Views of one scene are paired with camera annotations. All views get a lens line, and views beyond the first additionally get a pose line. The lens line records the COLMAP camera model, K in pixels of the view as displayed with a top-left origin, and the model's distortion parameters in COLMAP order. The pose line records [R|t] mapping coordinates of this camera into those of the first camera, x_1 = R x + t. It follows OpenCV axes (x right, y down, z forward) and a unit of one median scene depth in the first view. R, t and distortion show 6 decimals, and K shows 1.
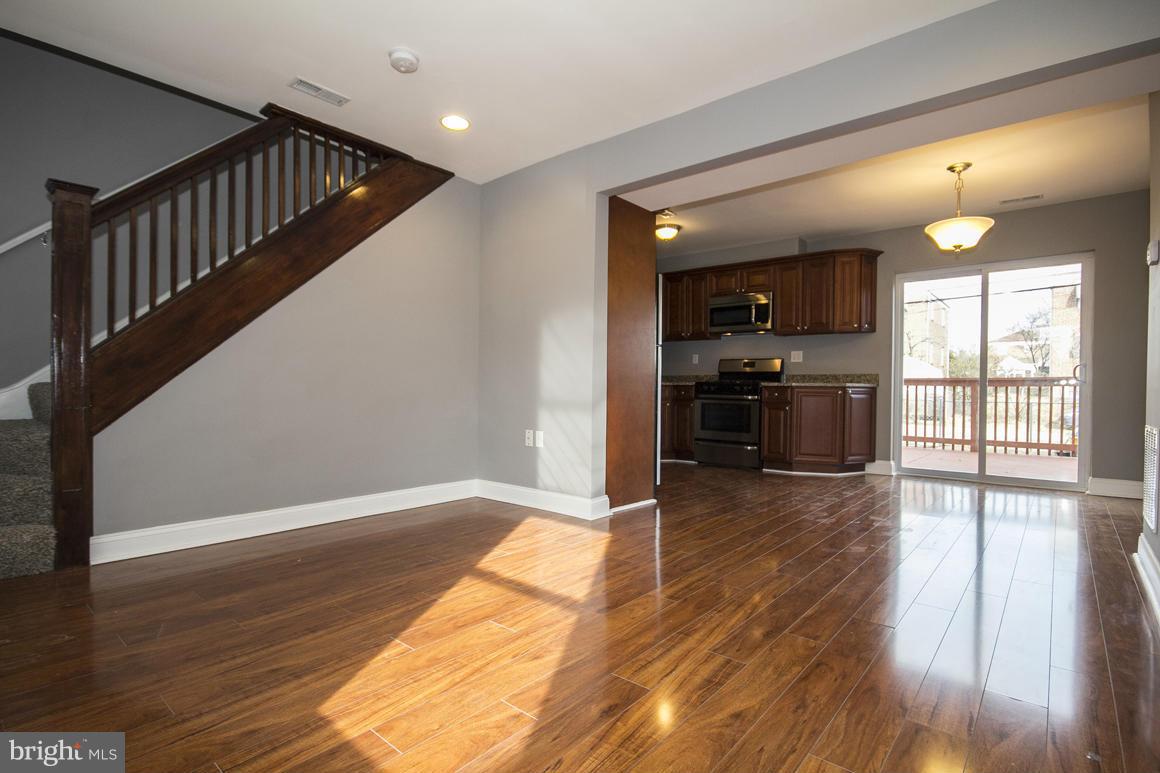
lens RADIAL K [[556.1, 0, 590.5], [0, 556.1, 394.5], [0, 0, 1]] dist [-0.012311, 0.000344]
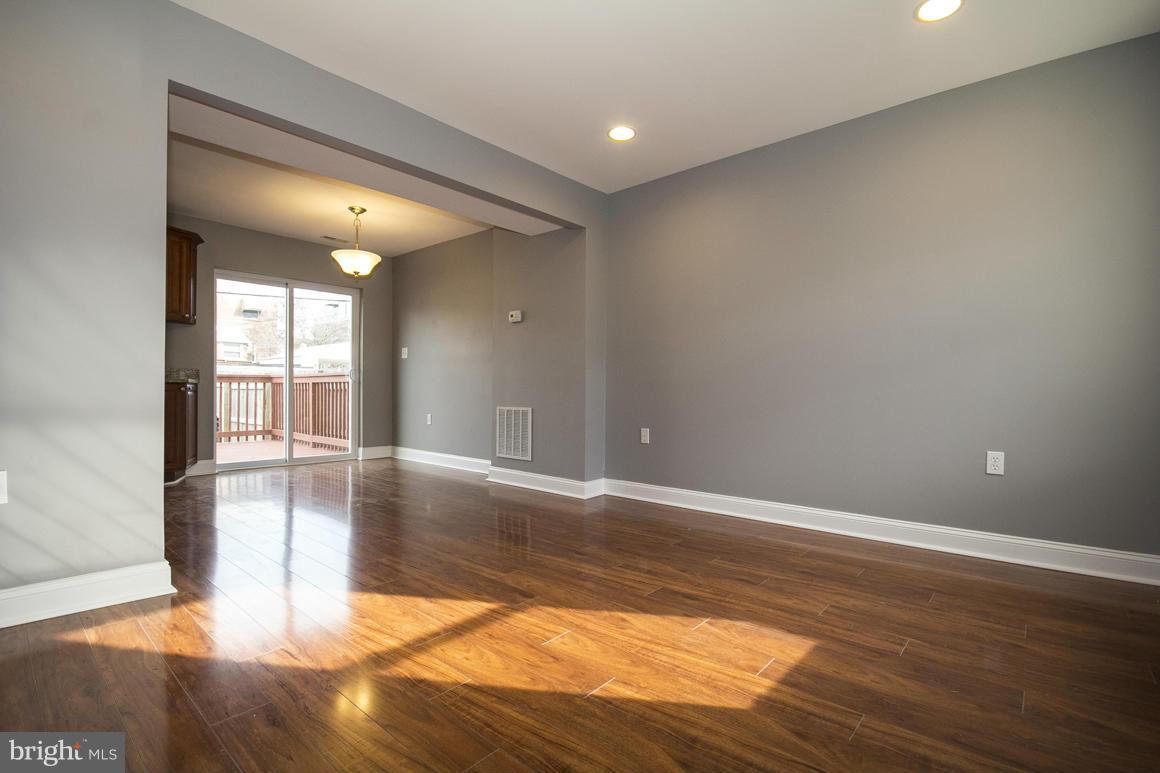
lens RADIAL K [[534.8, 0, 582.9], [0, 534.8, 391.8], [0, 0, 1]] dist [-0.015680, 0.000034]
pose [[0.026387, -0.010978, 0.999592, -0.956585], [0.003587, 0.999934, 0.010887, -0.016113], [-0.999645, 0.003298, 0.026425, 0.825990]]
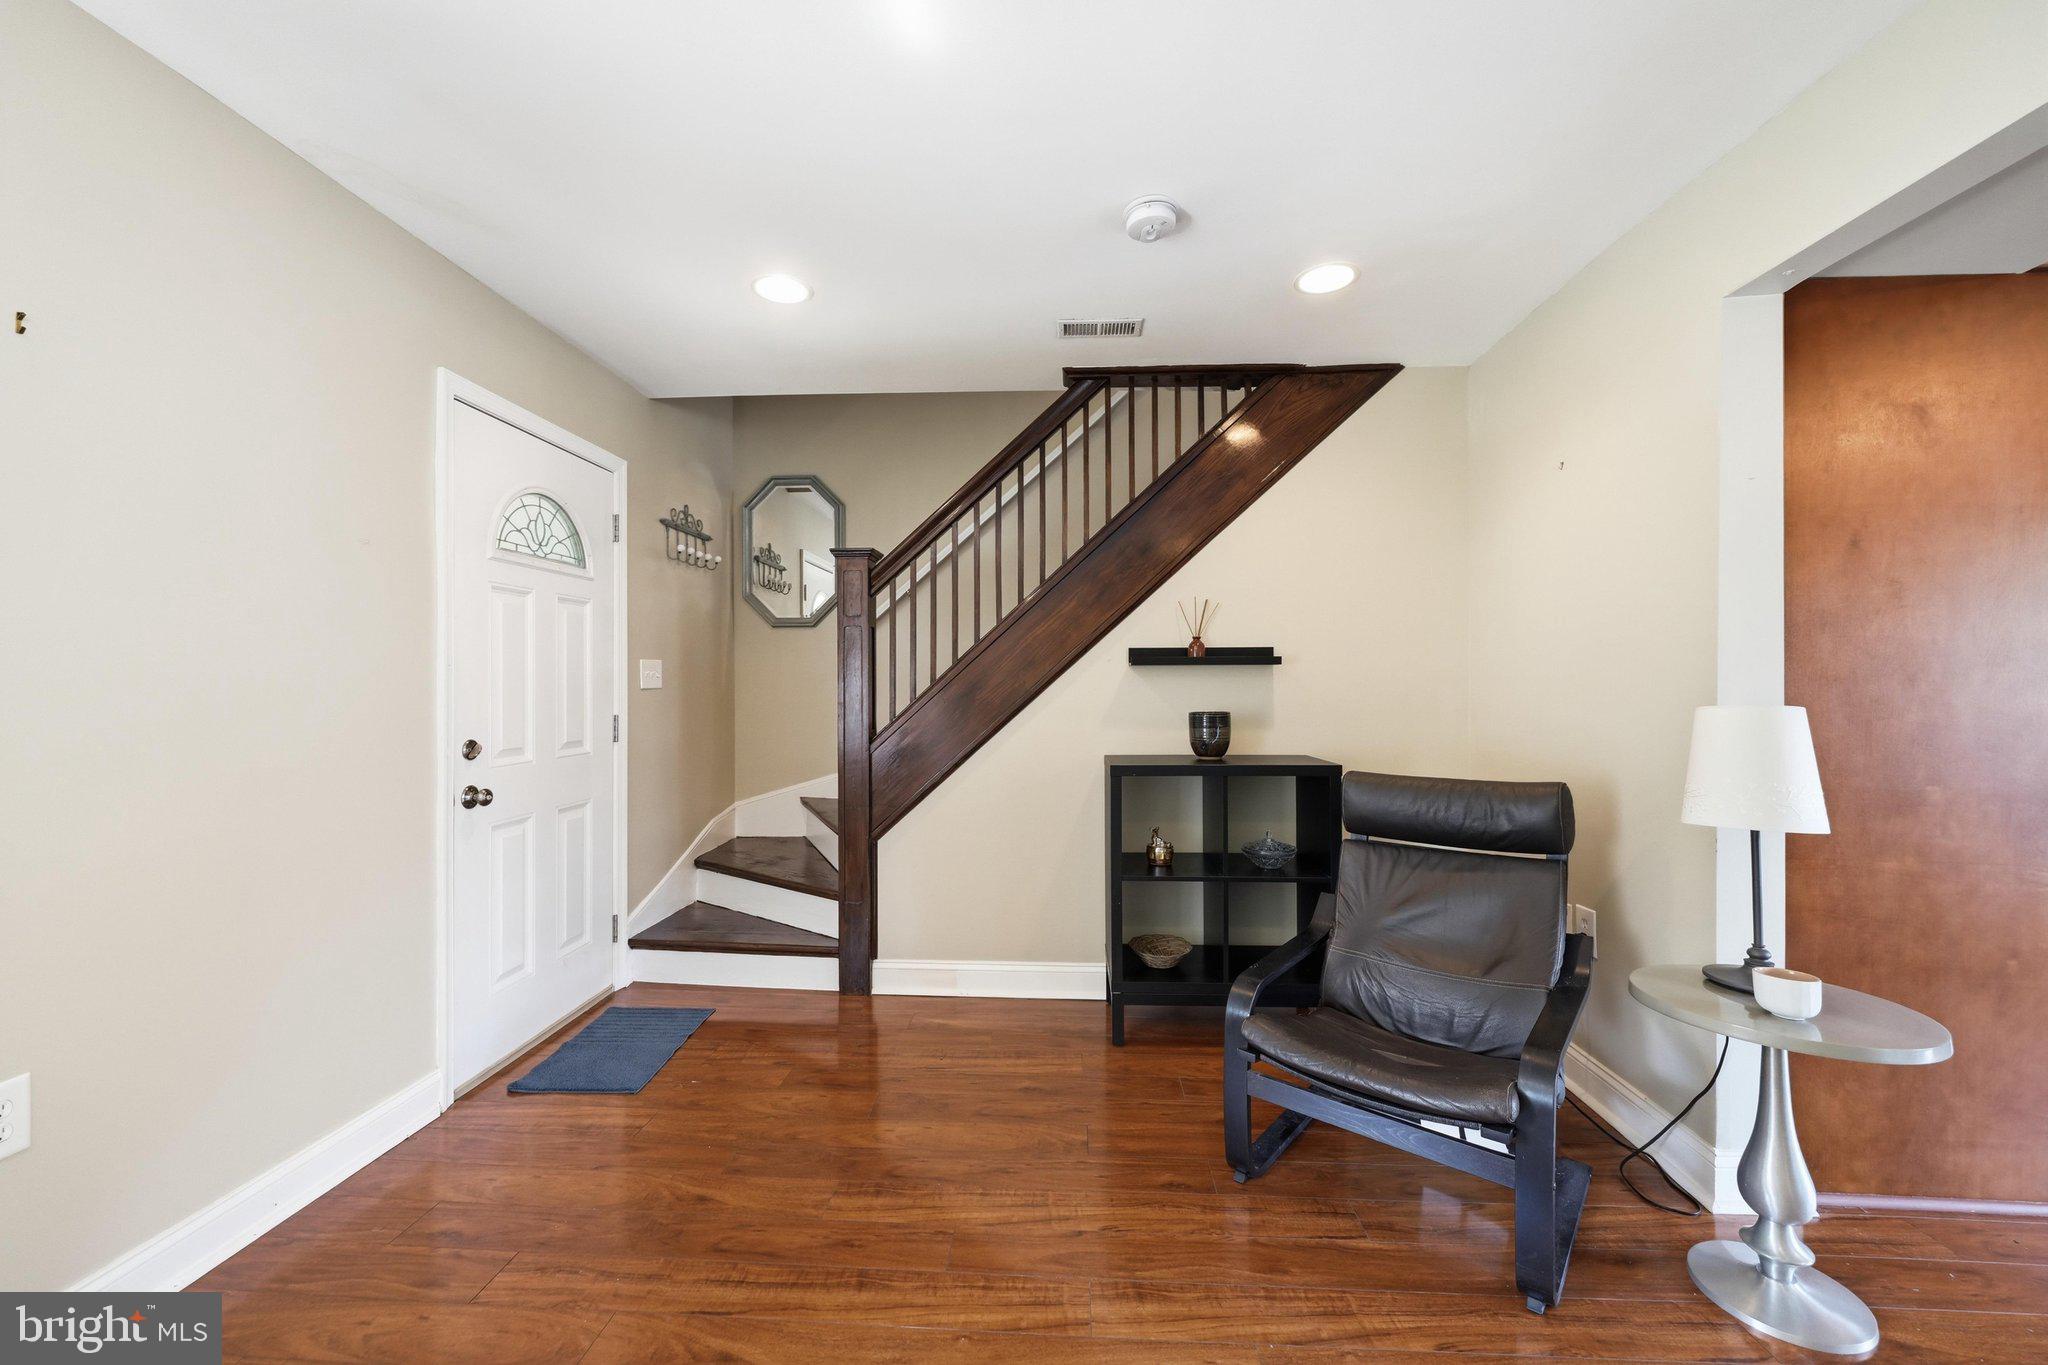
lens RADIAL K [[789.1, 0, 1030.2], [0, 789.1, 682.6], [0, 0, 1]] dist [0.000632, 0.000087]
pose [[0.594461, -0.013608, -0.804009, 0.247714], [-0.001259, 0.999840, -0.017853, -0.169316], [0.804123, 0.011625, 0.594349, 0.549134]]
